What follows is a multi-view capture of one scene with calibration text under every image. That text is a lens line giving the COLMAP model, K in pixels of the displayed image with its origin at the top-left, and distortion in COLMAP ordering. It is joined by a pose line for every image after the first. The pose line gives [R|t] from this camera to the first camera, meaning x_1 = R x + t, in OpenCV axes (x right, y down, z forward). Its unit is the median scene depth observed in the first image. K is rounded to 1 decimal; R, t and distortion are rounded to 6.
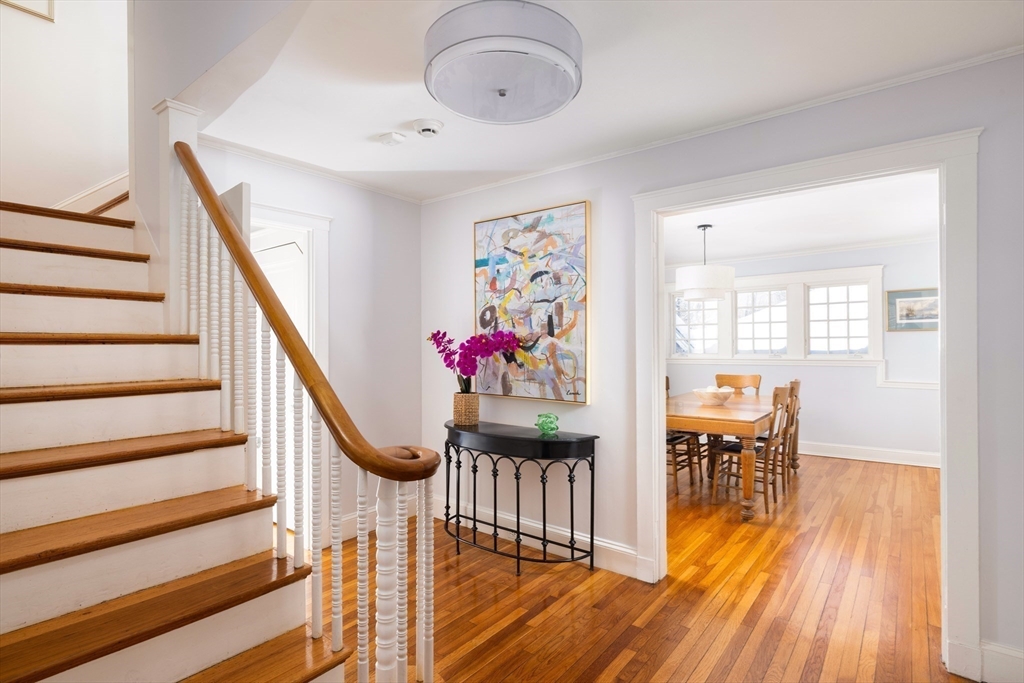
lens RADIAL K [[523.2, 0, 512.3], [0, 523.2, 345.2], [0, 0, 1]] dist [-0.000189, -0.000286]
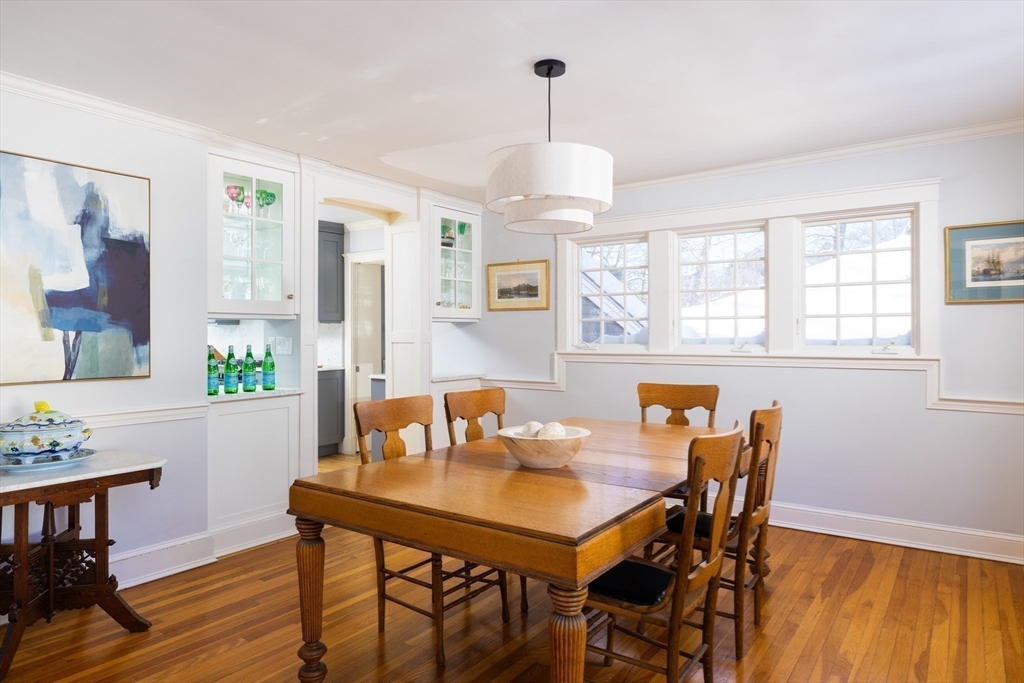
lens RADIAL K [[624.2, 0, 511.0], [0, 624.2, 334.5], [0, 0, 1]] dist [0.036260, -0.000301]
pose [[0.999646, 0.005010, 0.026134, 0.267715], [-0.005239, 0.999949, 0.008688, 0.000967], [-0.026089, -0.008822, 0.999621, 0.380739]]
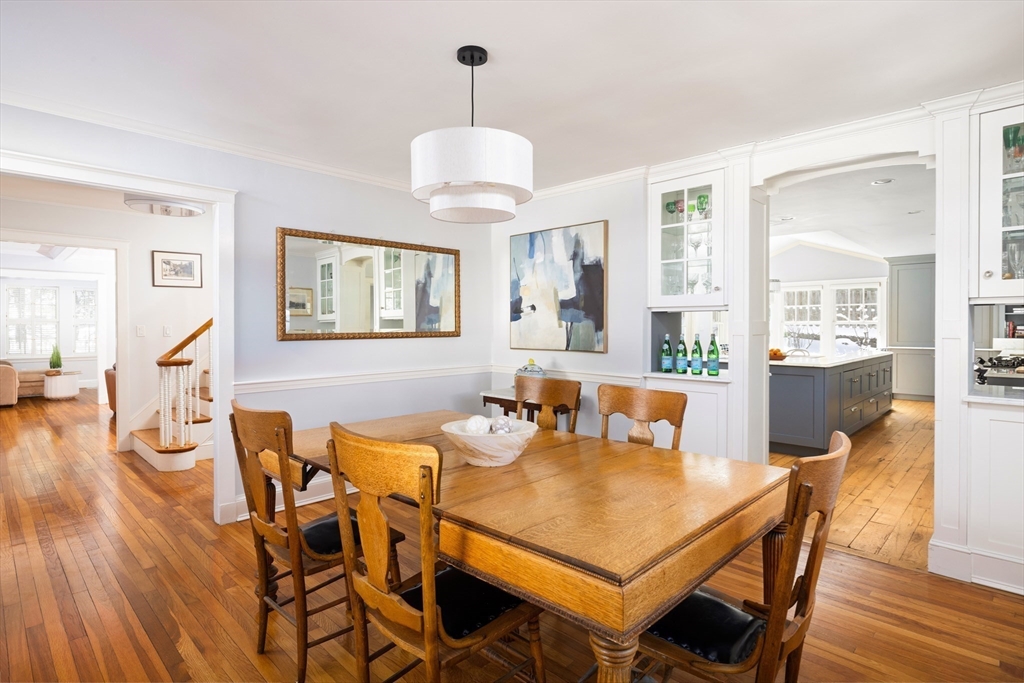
lens RADIAL K [[523.2, 0, 511.7], [0, 523.2, 335.1], [0, 0, 1]] dist [-0.000189, -0.000286]
pose [[-0.118933, 0.025613, -0.992572, 5.257266], [0.005001, 0.999670, 0.025197, 0.035213], [0.992890, -0.001967, -0.119022, 6.994429]]
